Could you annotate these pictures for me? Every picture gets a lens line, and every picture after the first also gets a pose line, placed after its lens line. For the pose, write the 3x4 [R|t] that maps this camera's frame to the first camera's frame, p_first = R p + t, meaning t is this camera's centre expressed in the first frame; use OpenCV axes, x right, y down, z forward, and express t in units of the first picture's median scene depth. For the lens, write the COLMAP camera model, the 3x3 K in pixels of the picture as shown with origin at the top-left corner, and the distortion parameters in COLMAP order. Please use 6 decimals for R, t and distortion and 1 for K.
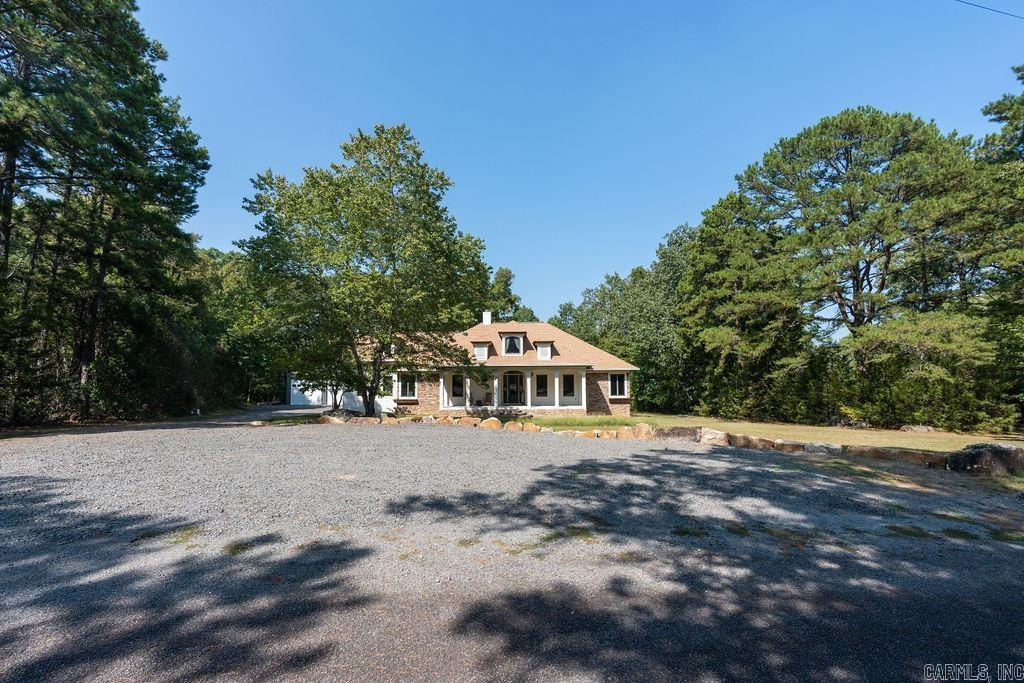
lens RADIAL K [[470.9, 0, 512.0], [0, 470.9, 341.5], [0, 0, 1]] dist [-0.024154, 0.012077]
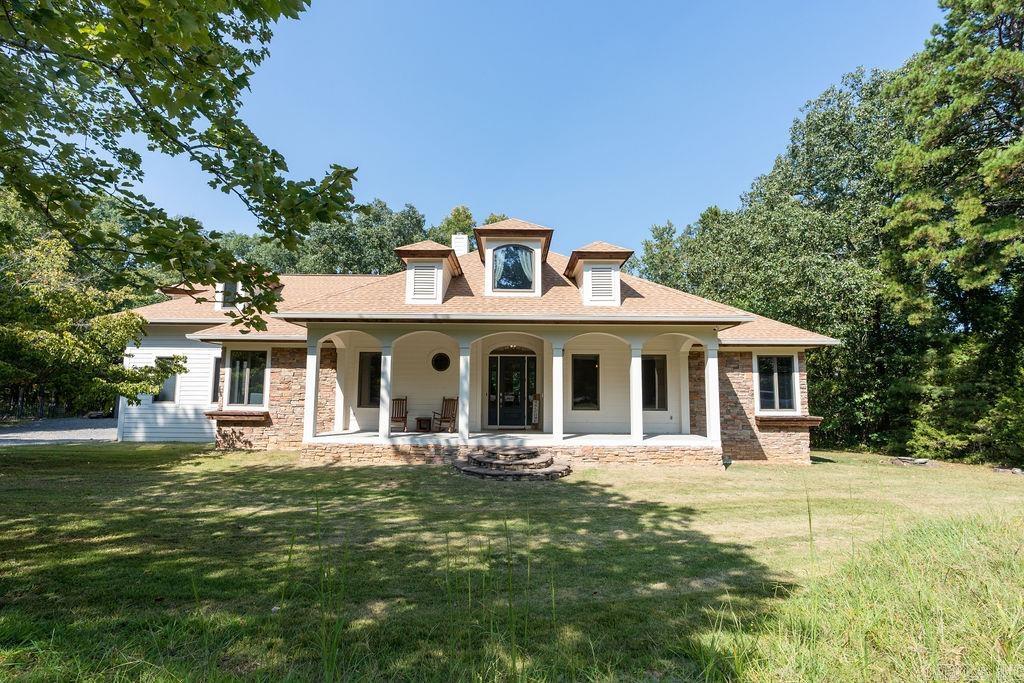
lens RADIAL K [[470.9, 0, 512.0], [0, 470.9, 341.5], [0, 0, 1]] dist [-0.024154, 0.012077]
pose [[0.999853, 0.015158, 0.008034, -0.001850], [-0.014933, 0.999514, -0.027370, 0.072033], [-0.008445, 0.027246, 0.999593, 0.609455]]
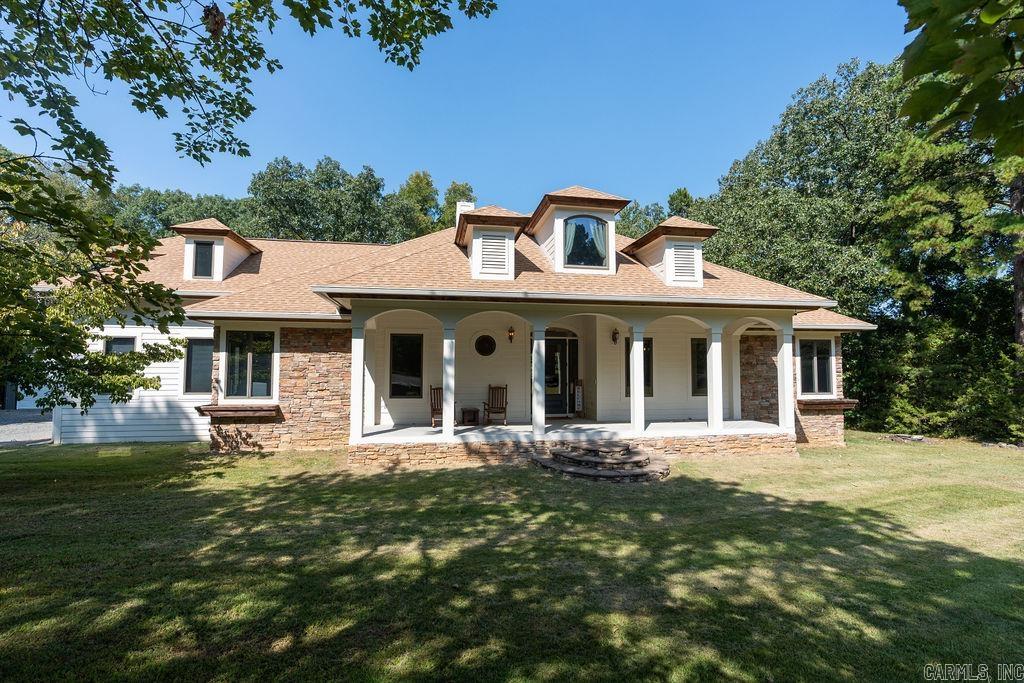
lens RADIAL K [[470.9, 0, 512.0], [0, 470.9, 341.5], [0, 0, 1]] dist [-0.024154, 0.012077]
pose [[0.984075, 0.018070, 0.176833, -0.101362], [-0.021583, 0.999606, 0.017961, 0.069702], [-0.176439, -0.021492, 0.984077, 0.657092]]
